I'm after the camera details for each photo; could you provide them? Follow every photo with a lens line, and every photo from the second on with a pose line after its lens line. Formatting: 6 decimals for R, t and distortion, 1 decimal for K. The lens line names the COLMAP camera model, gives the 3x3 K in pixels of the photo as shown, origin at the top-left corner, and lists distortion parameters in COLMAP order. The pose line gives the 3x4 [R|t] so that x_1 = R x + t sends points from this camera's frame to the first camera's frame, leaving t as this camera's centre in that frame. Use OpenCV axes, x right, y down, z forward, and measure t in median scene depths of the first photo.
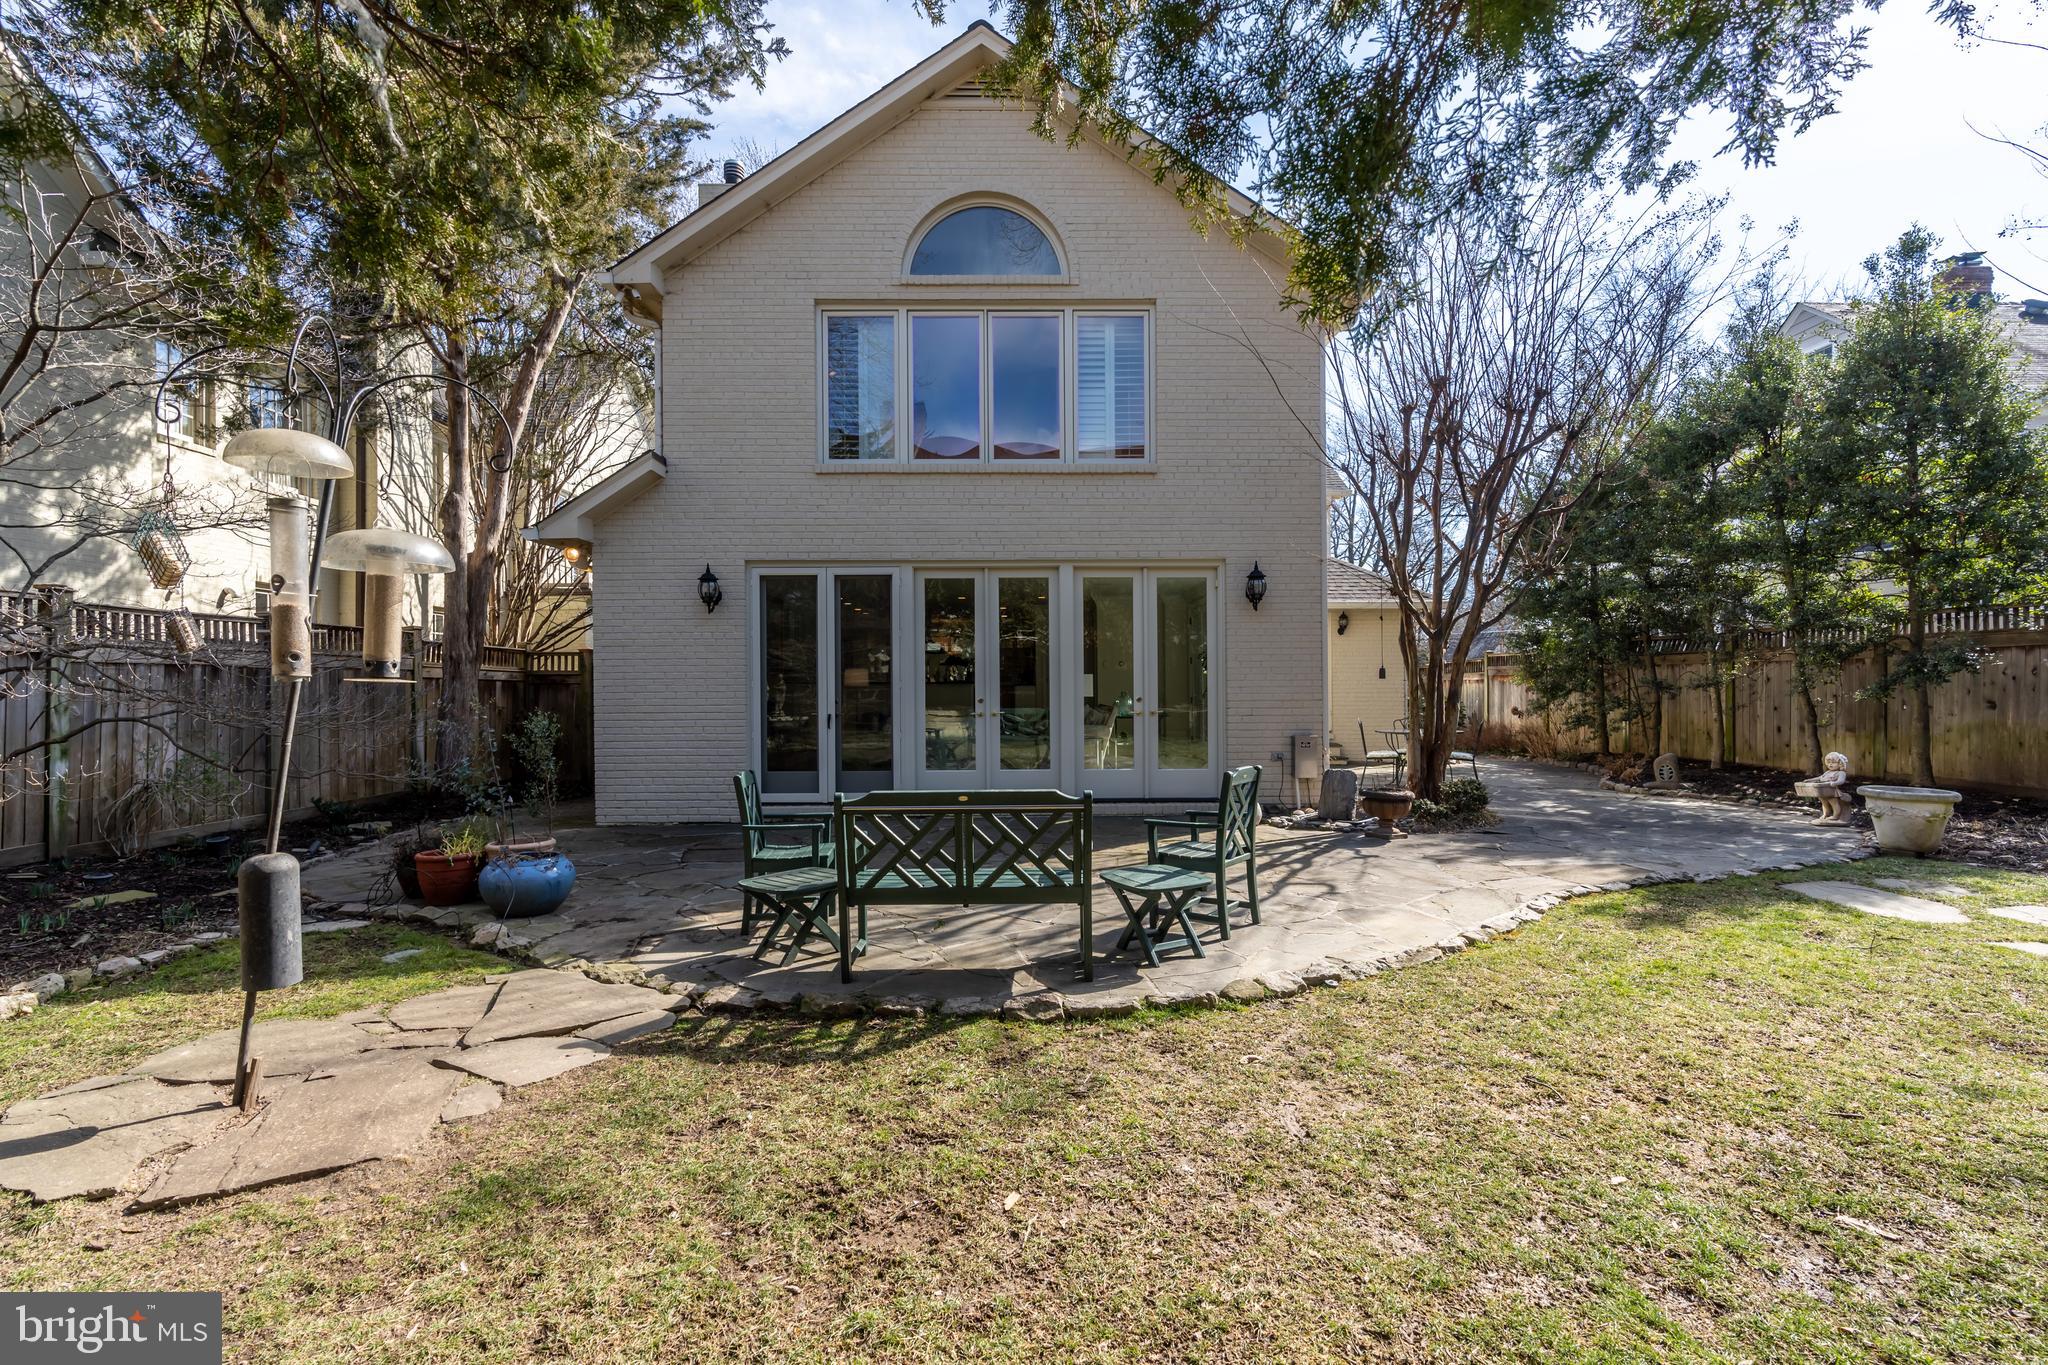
lens RADIAL K [[942.6, 0, 1024.0], [0, 942.6, 682.5], [0, 0, 1]] dist [-0.003847, 0.001597]
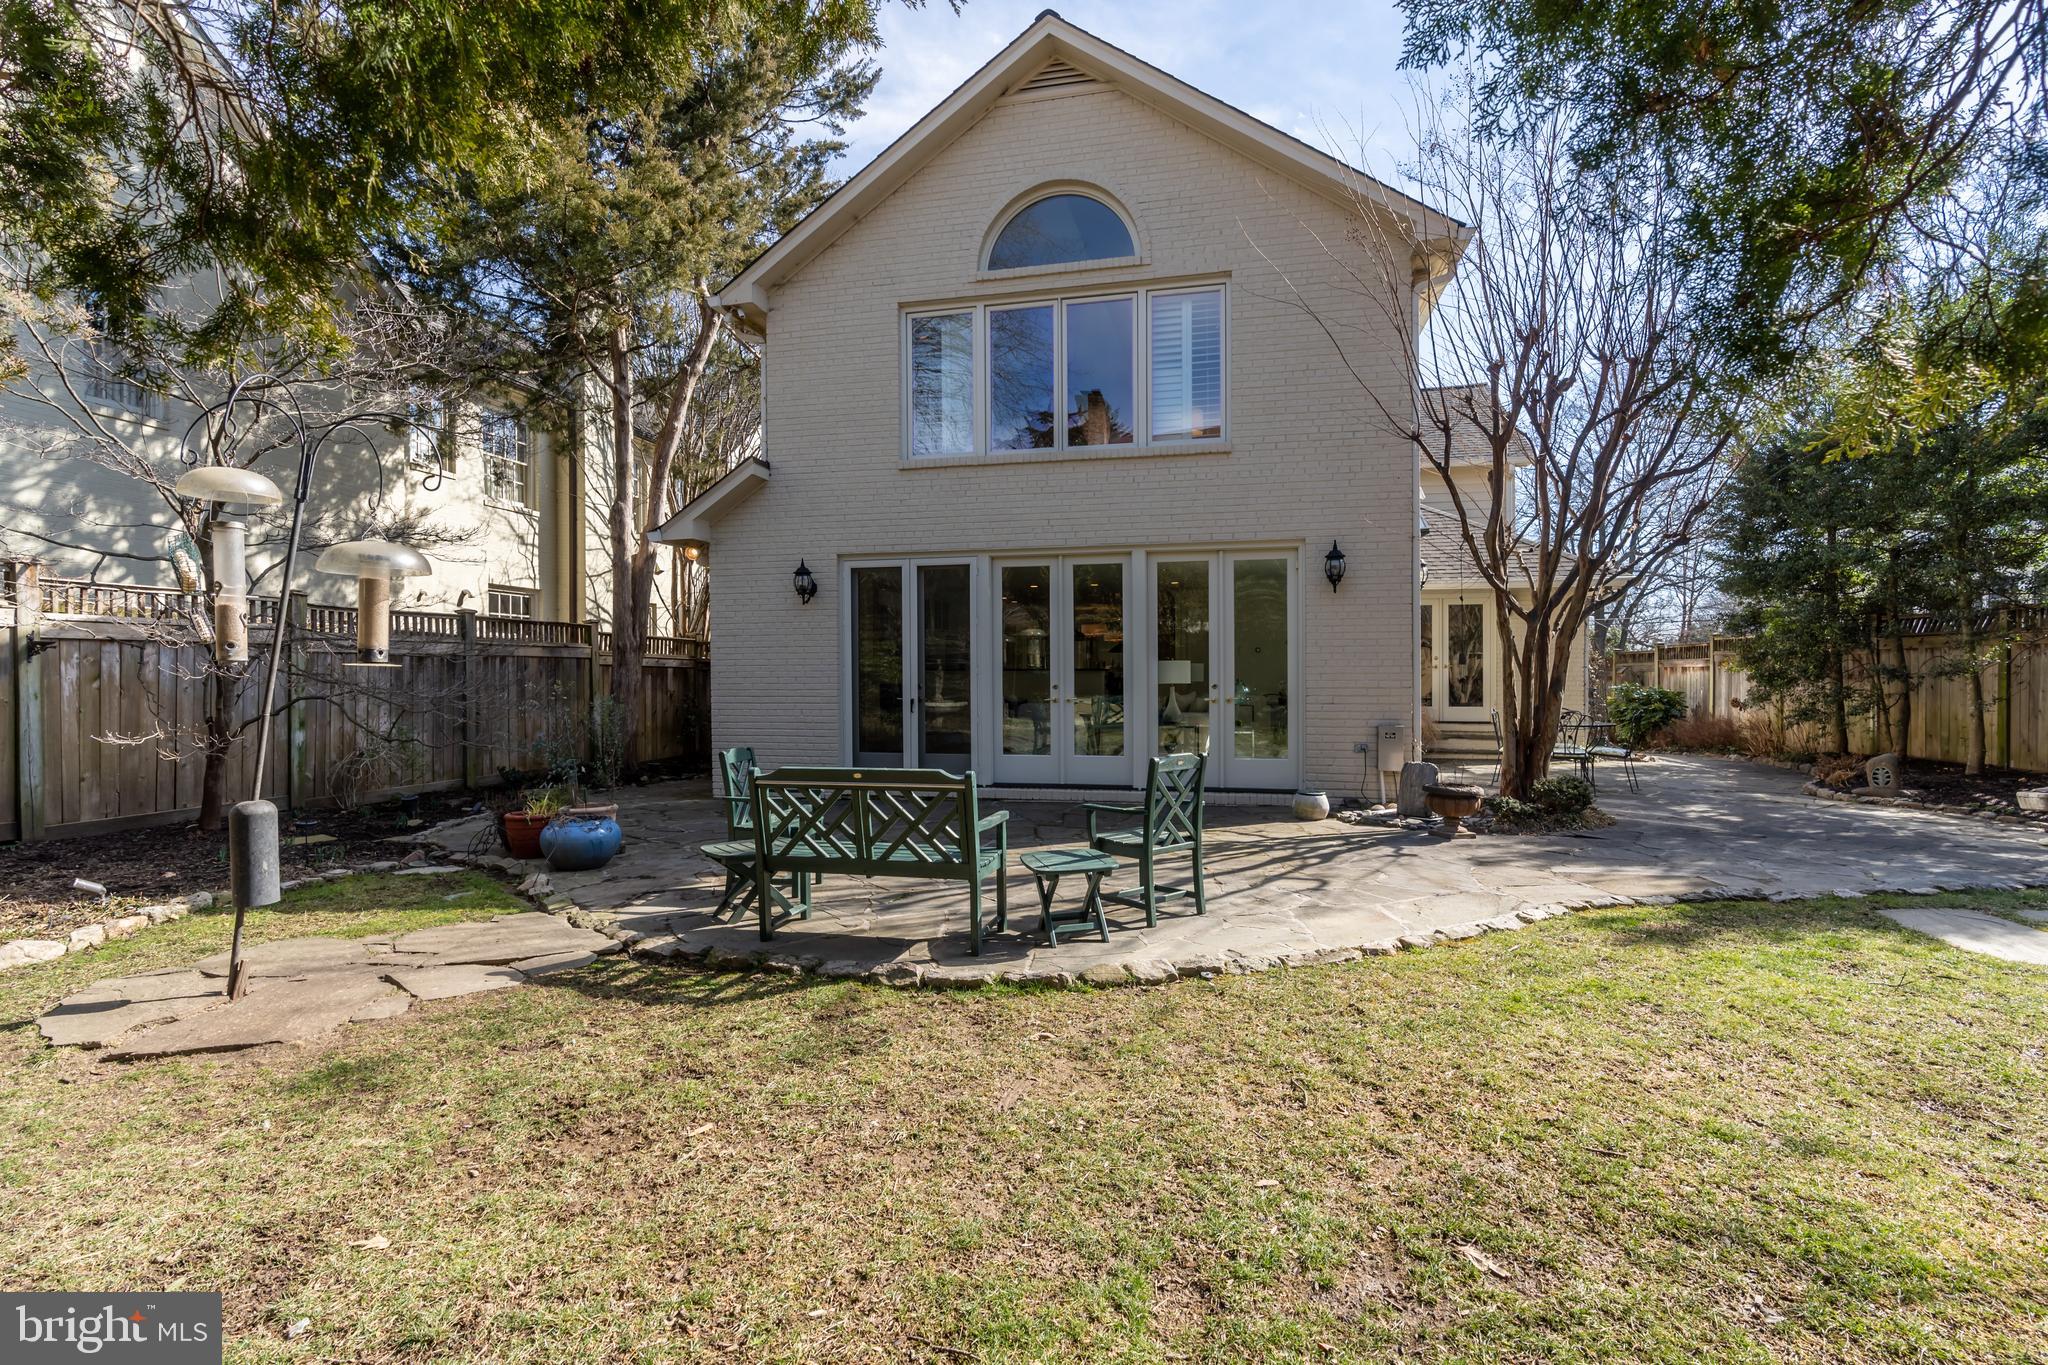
lens RADIAL K [[949.1, 0, 1026.6], [0, 949.1, 684.4], [0, 0, 1]] dist [-0.009583, 0.005907]
pose [[0.971387, 0.004478, -0.237462, 0.335636], [-0.000919, 0.999886, 0.015096, 0.002957], [0.237502, -0.014446, 0.971280, 0.005478]]
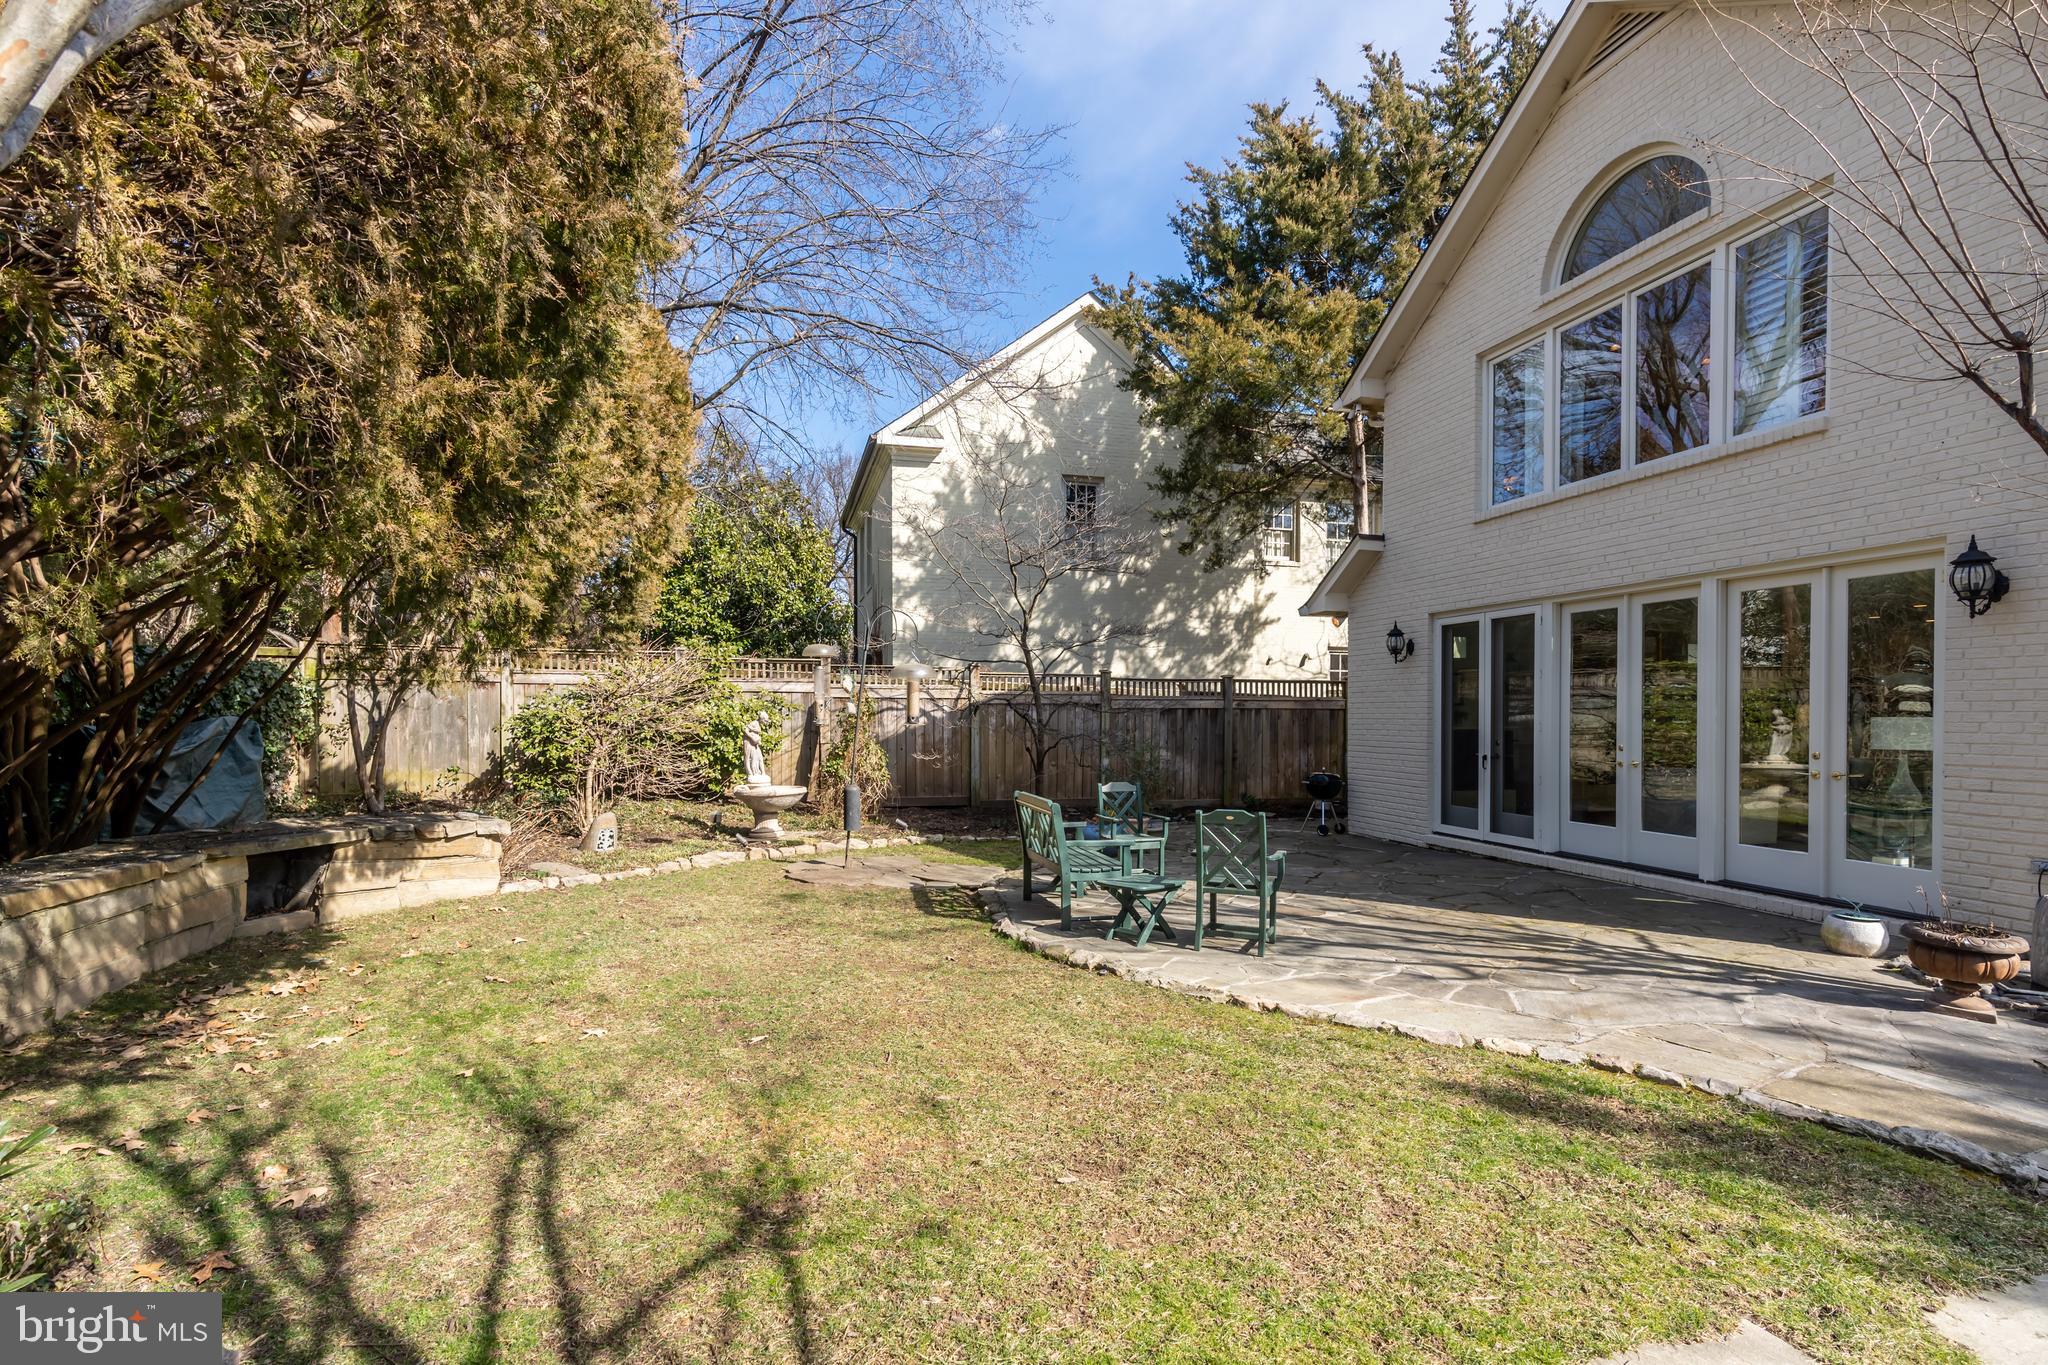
lens RADIAL K [[951.5, 0, 1003.9], [0, 951.5, 728.1], [0, 0, 1]] dist [-0.003020, 0.001351]
pose [[0.225964, 0.020360, -0.973923, 1.364111], [-0.001138, 0.999786, 0.020636, -0.034118], [0.974135, -0.003554, 0.225939, 0.506718]]
